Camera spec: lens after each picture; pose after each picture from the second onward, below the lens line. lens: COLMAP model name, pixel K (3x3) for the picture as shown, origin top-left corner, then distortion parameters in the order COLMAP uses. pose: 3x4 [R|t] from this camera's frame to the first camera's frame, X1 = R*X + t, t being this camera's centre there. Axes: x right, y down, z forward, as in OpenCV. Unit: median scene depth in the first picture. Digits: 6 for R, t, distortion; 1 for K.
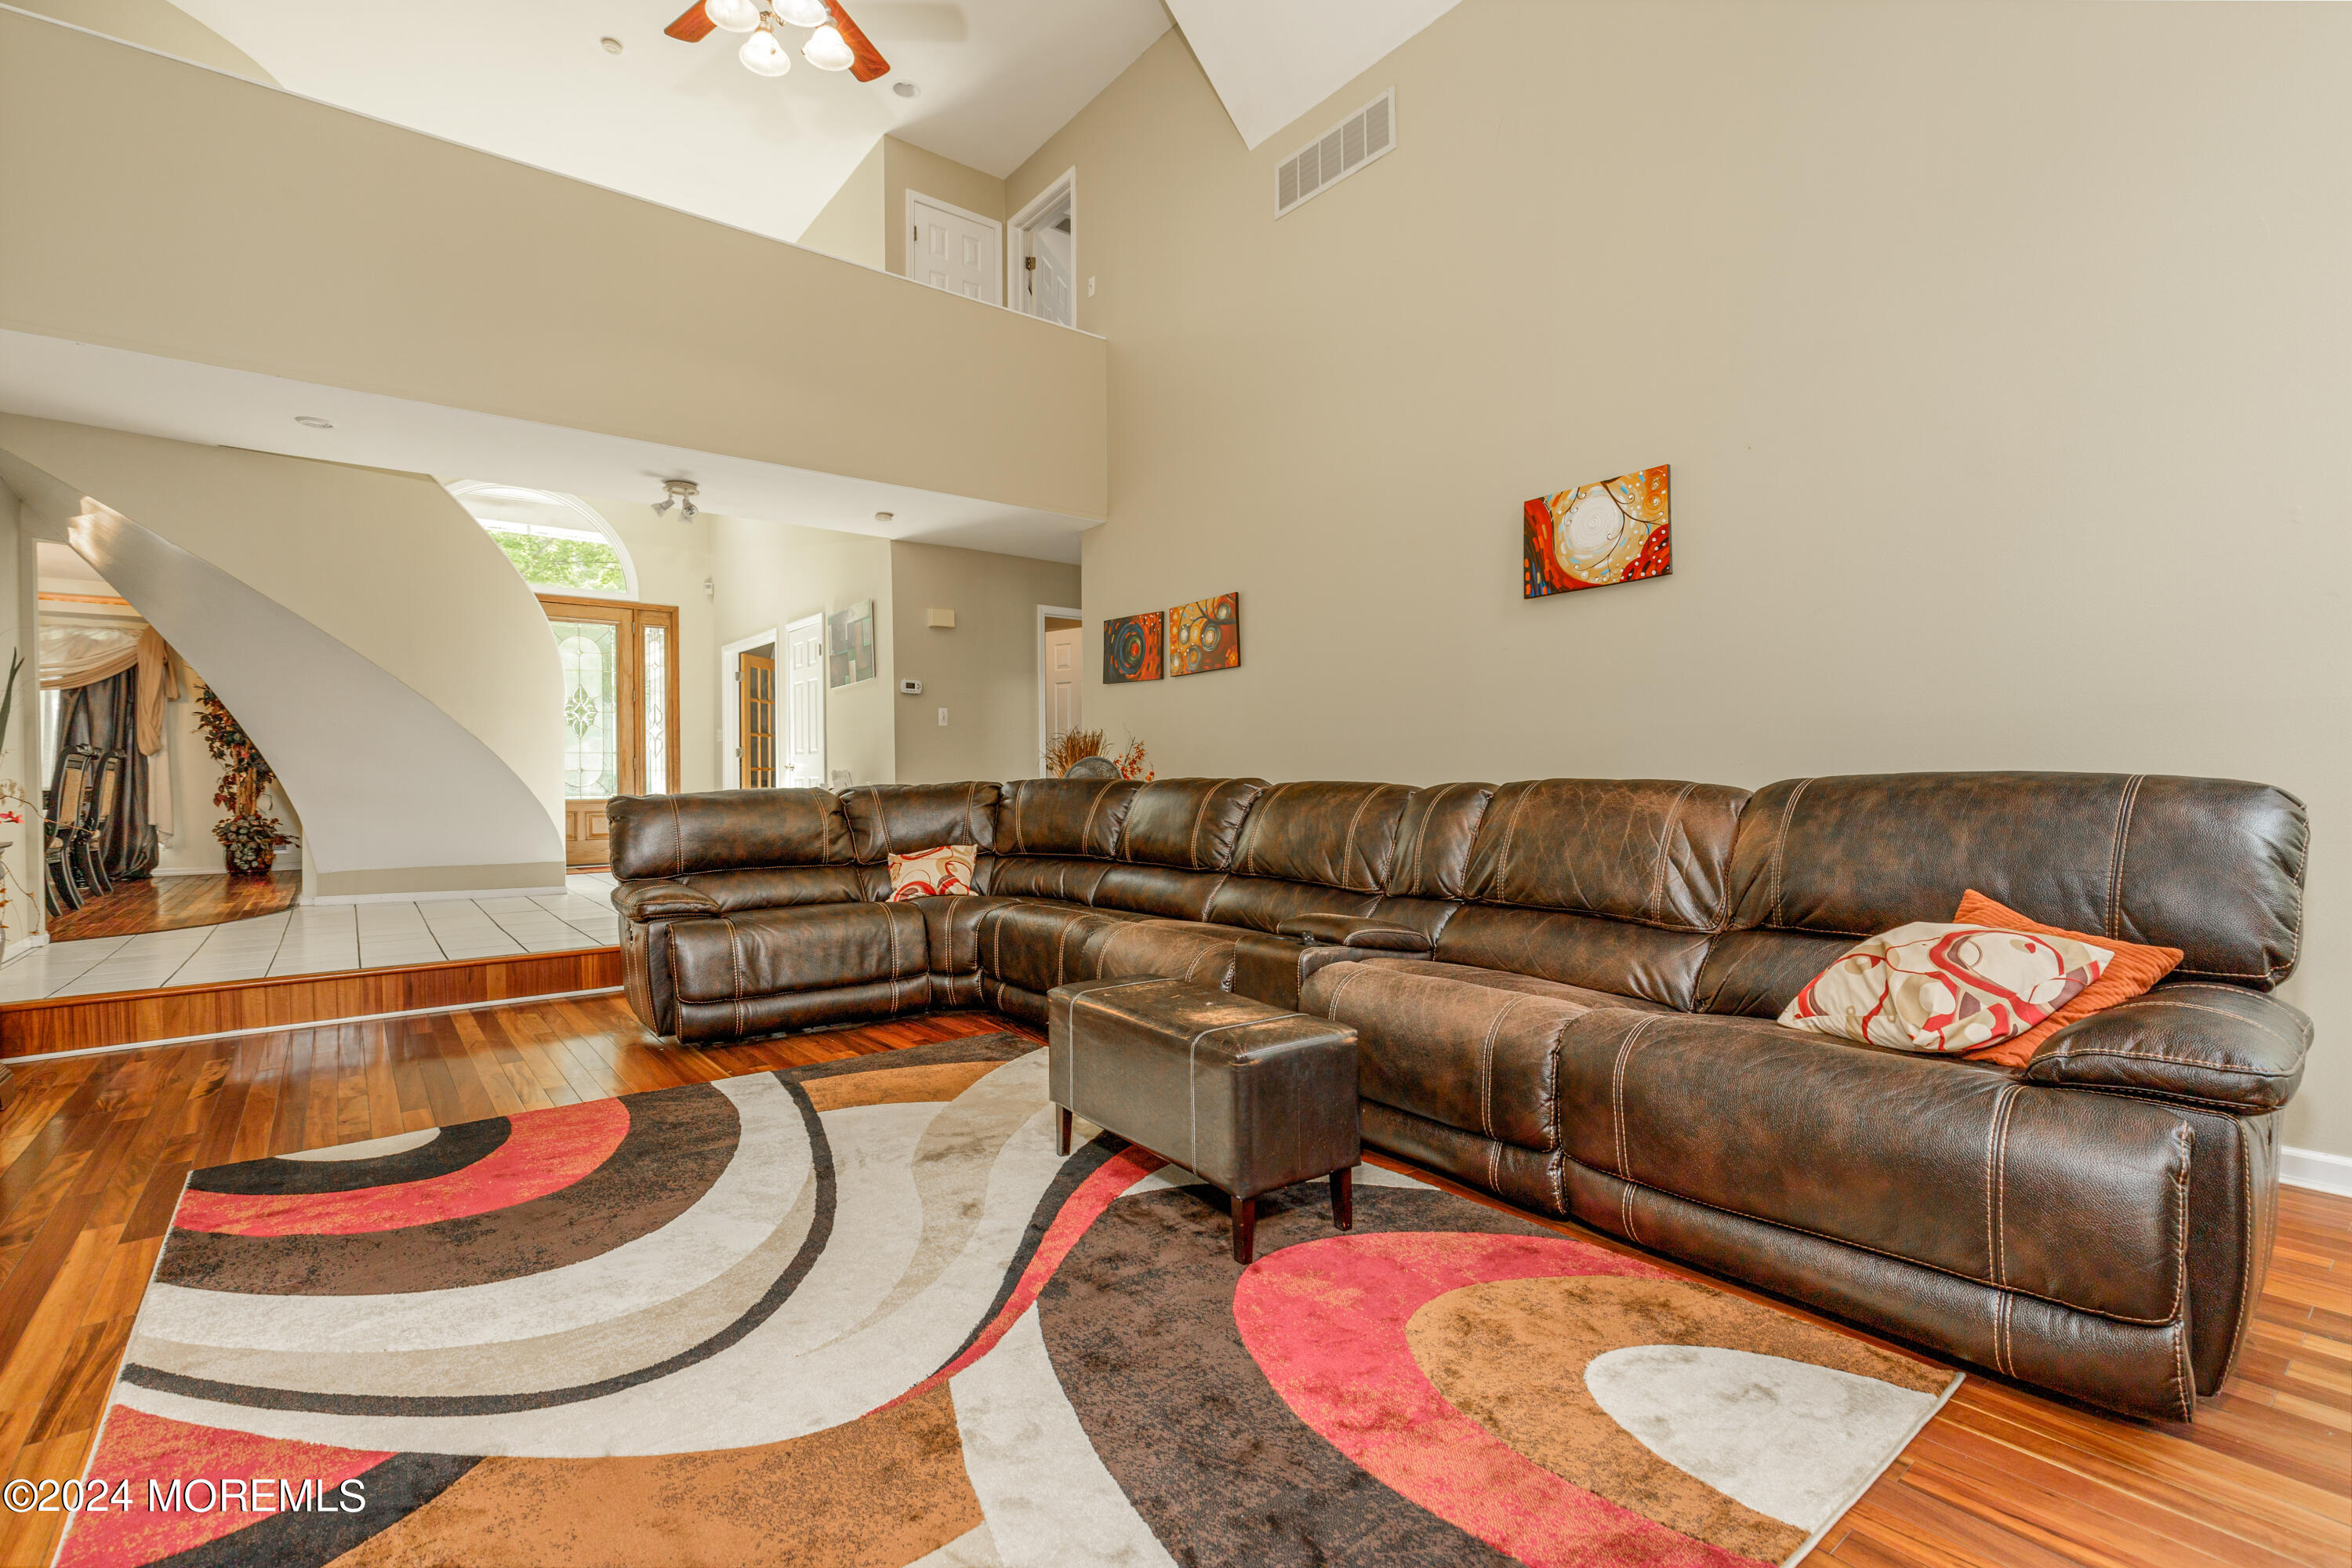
lens RADIAL K [[1076.3, 0, 1189.4], [0, 1076.3, 778.7], [0, 0, 1]] dist [0.003703, 0.000055]
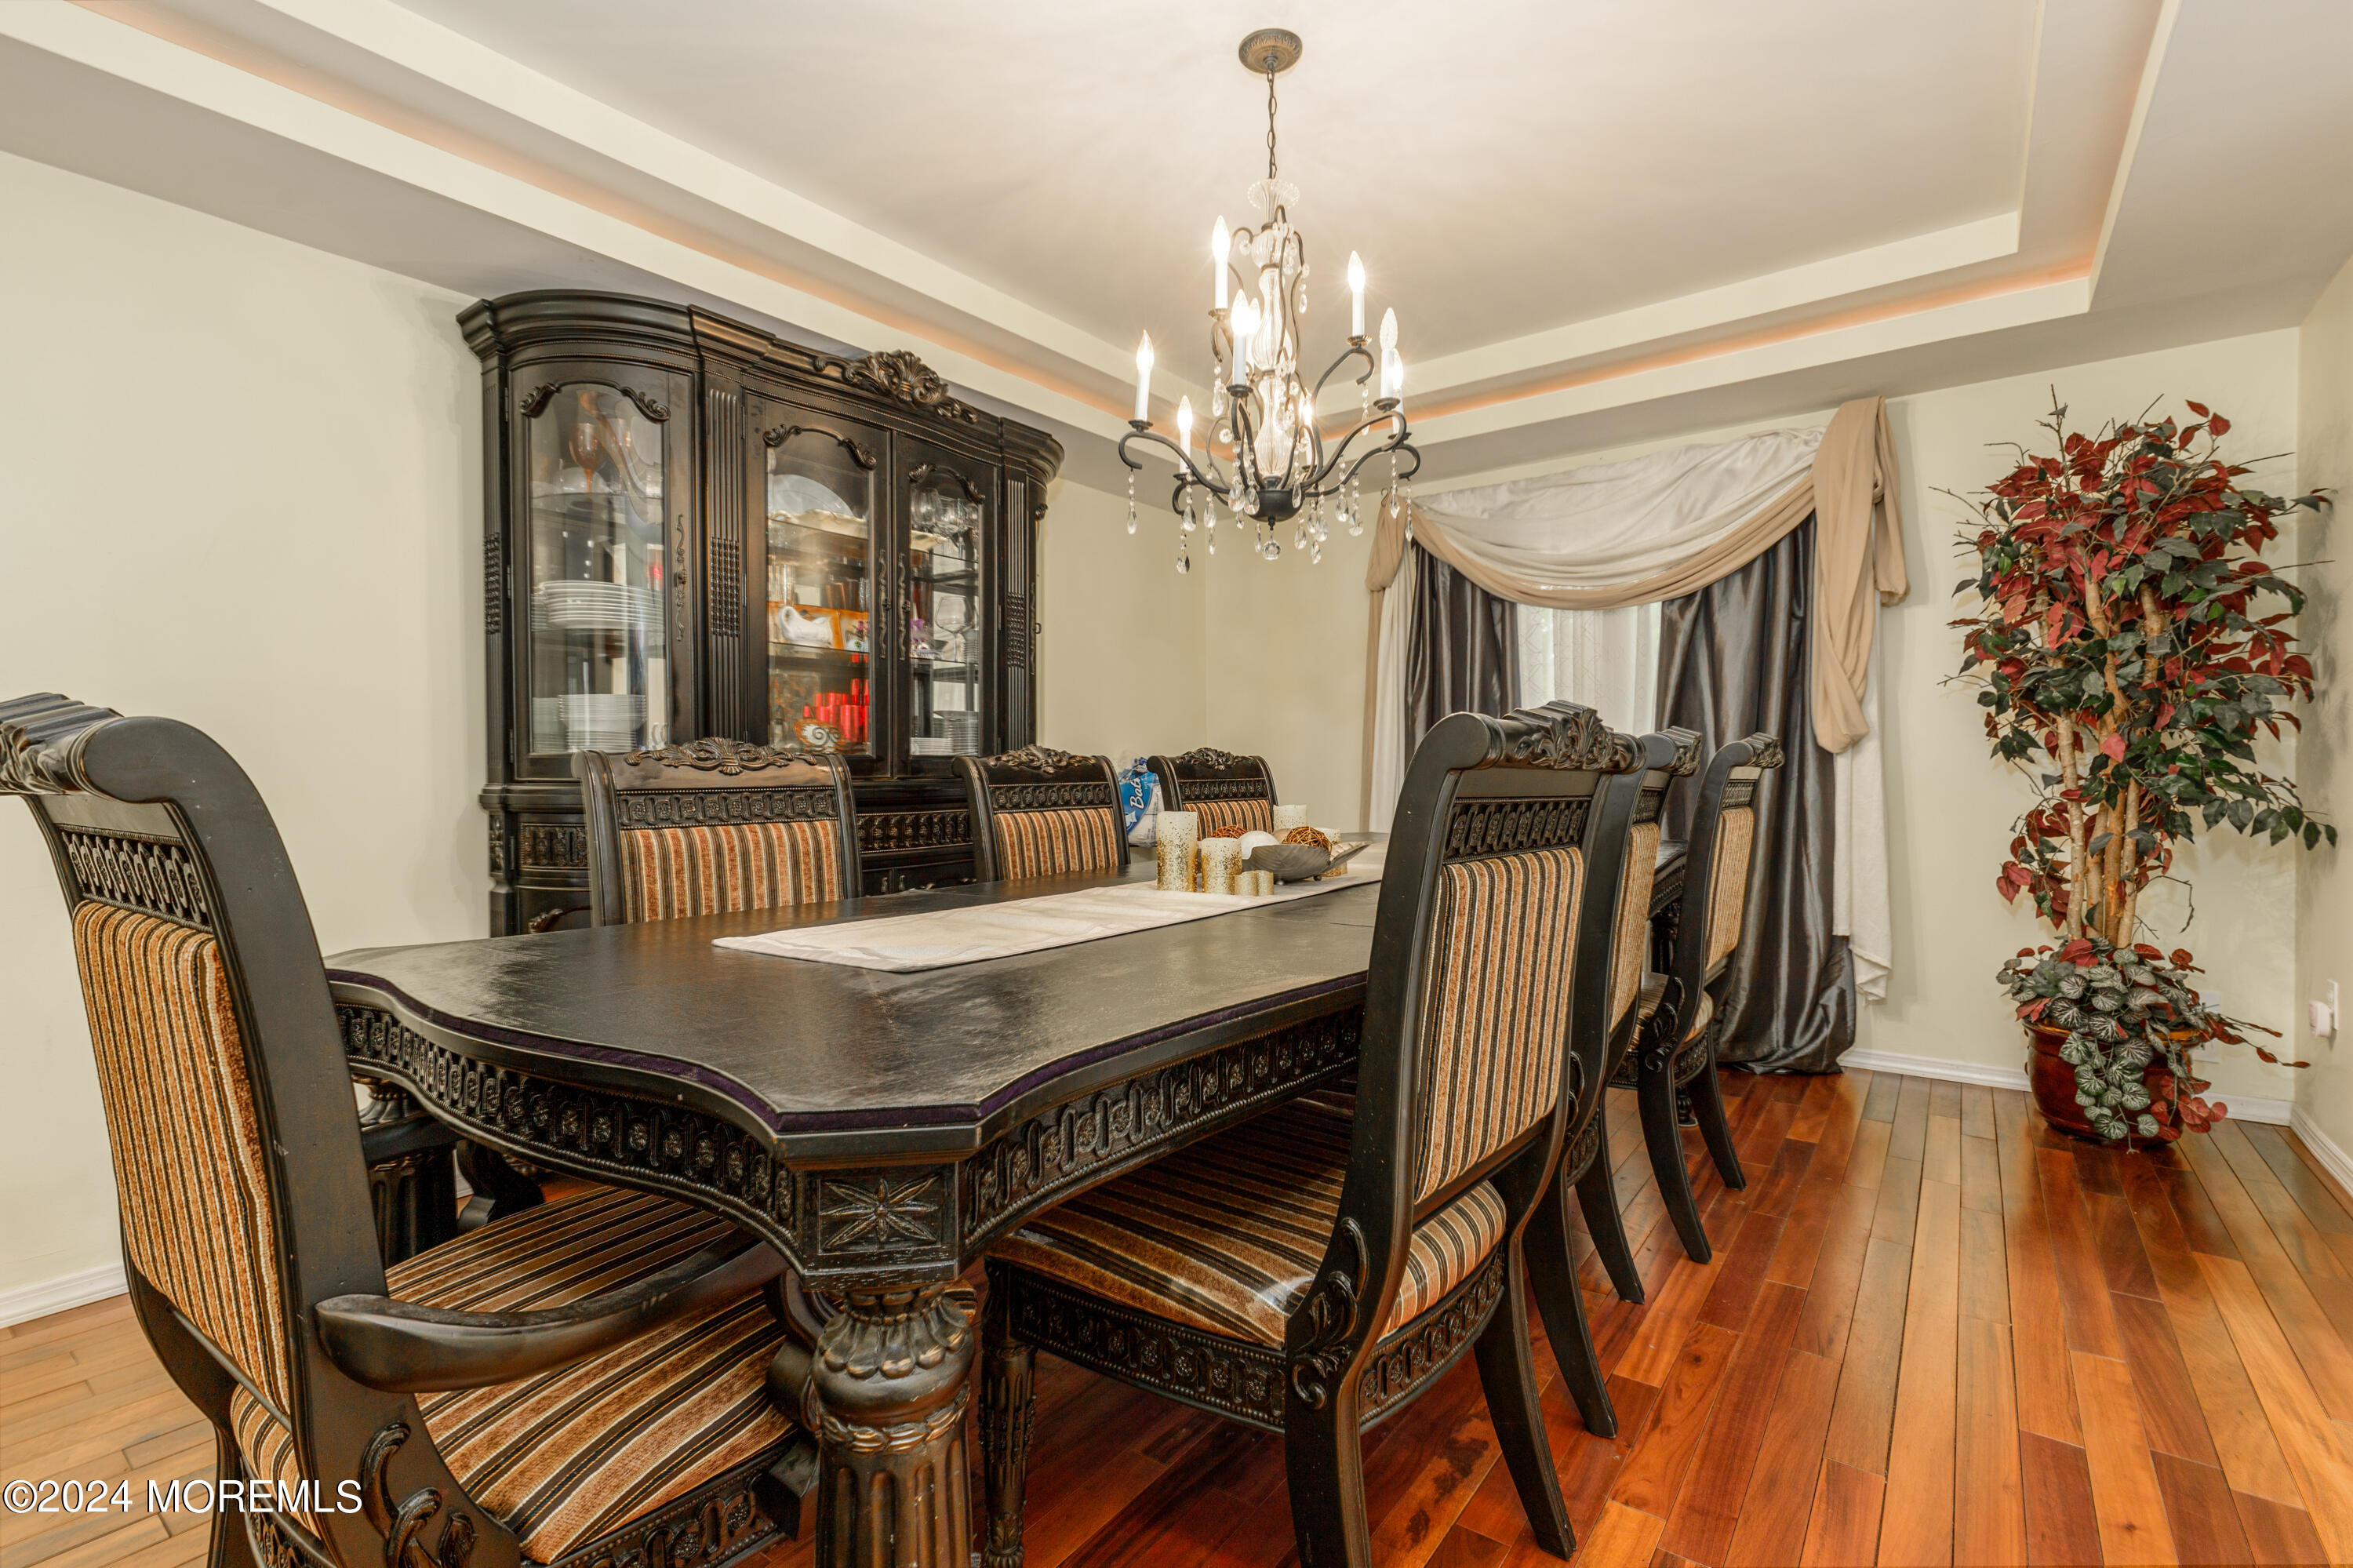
lens RADIAL K [[1076.8, 0, 1188.4], [0, 1076.8, 775.0], [0, 0, 1]] dist [0.003703, 0.000055]
pose [[0.275545, 0.008953, -0.961246, -0.661285], [-0.003578, 0.999959, 0.008288, -0.015312], [0.961281, 0.001156, 0.275566, 0.676128]]
